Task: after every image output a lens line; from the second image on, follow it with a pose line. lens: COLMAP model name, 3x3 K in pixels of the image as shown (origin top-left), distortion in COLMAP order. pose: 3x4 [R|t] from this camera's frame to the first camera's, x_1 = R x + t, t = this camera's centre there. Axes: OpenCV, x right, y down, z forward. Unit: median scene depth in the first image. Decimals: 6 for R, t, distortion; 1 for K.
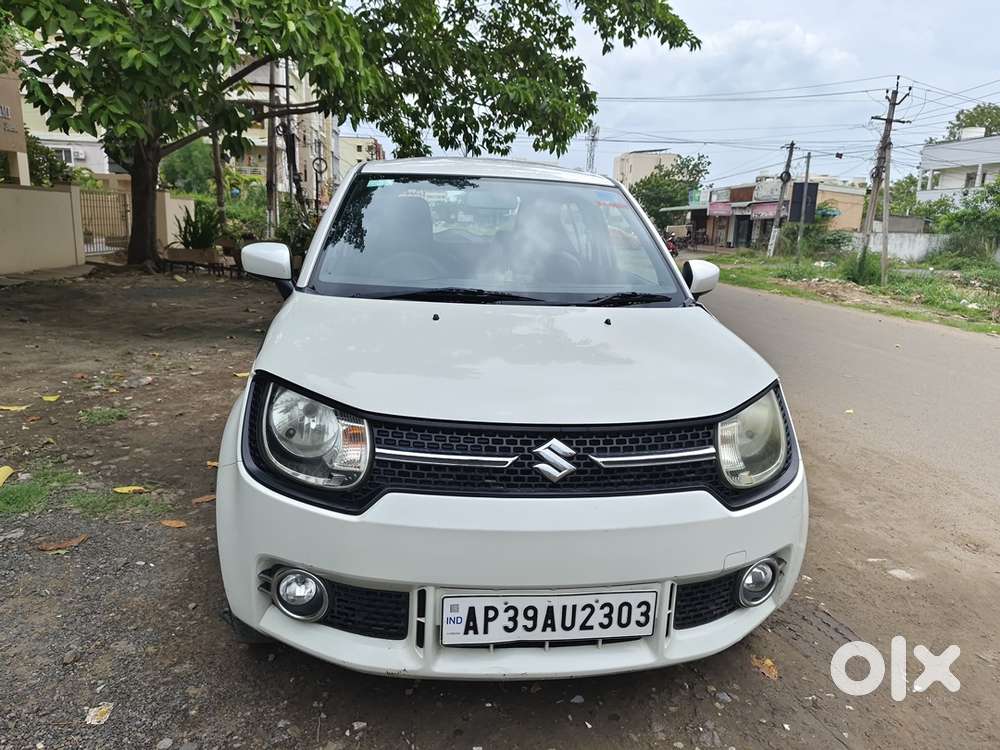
lens RADIAL K [[707.1, 0, 500.0], [0, 707.1, 375.0], [0, 0, 1]] dist [0.013449, -0.002391]
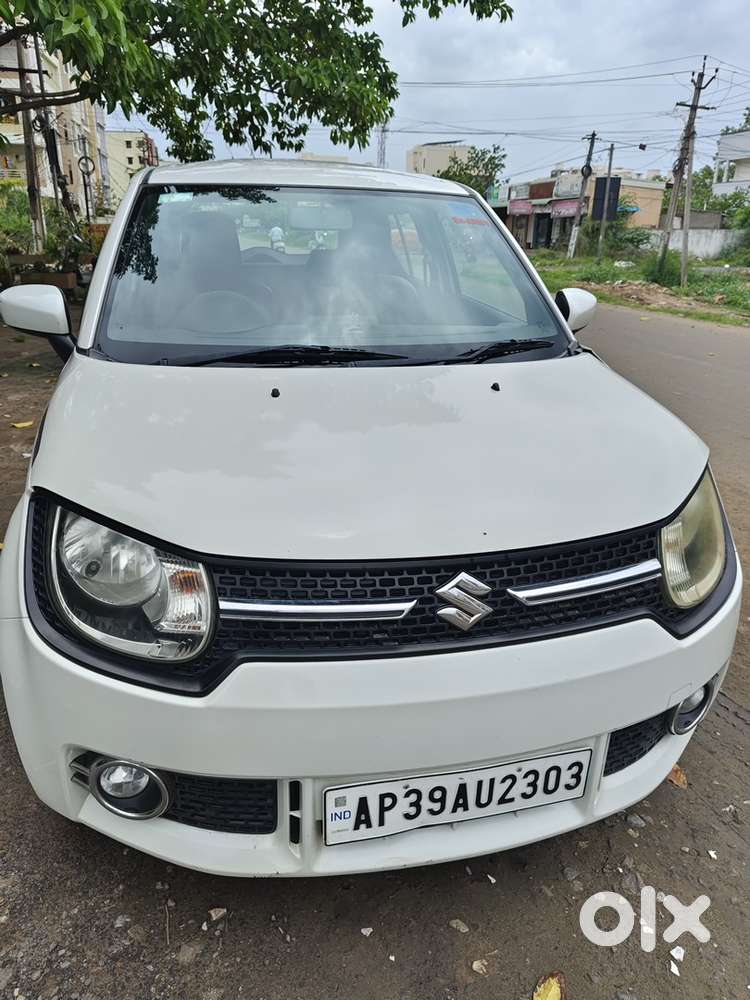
lens RADIAL K [[718.2, 0, 368.7], [0, 718.2, 504.1], [0, 0, 1]] dist [0.006886, -0.021995]
pose [[0.994651, -0.056361, 0.086566, -0.071388], [0.042088, 0.986438, 0.158646, -0.090491], [-0.094334, -0.154154, 0.983533, 0.249808]]
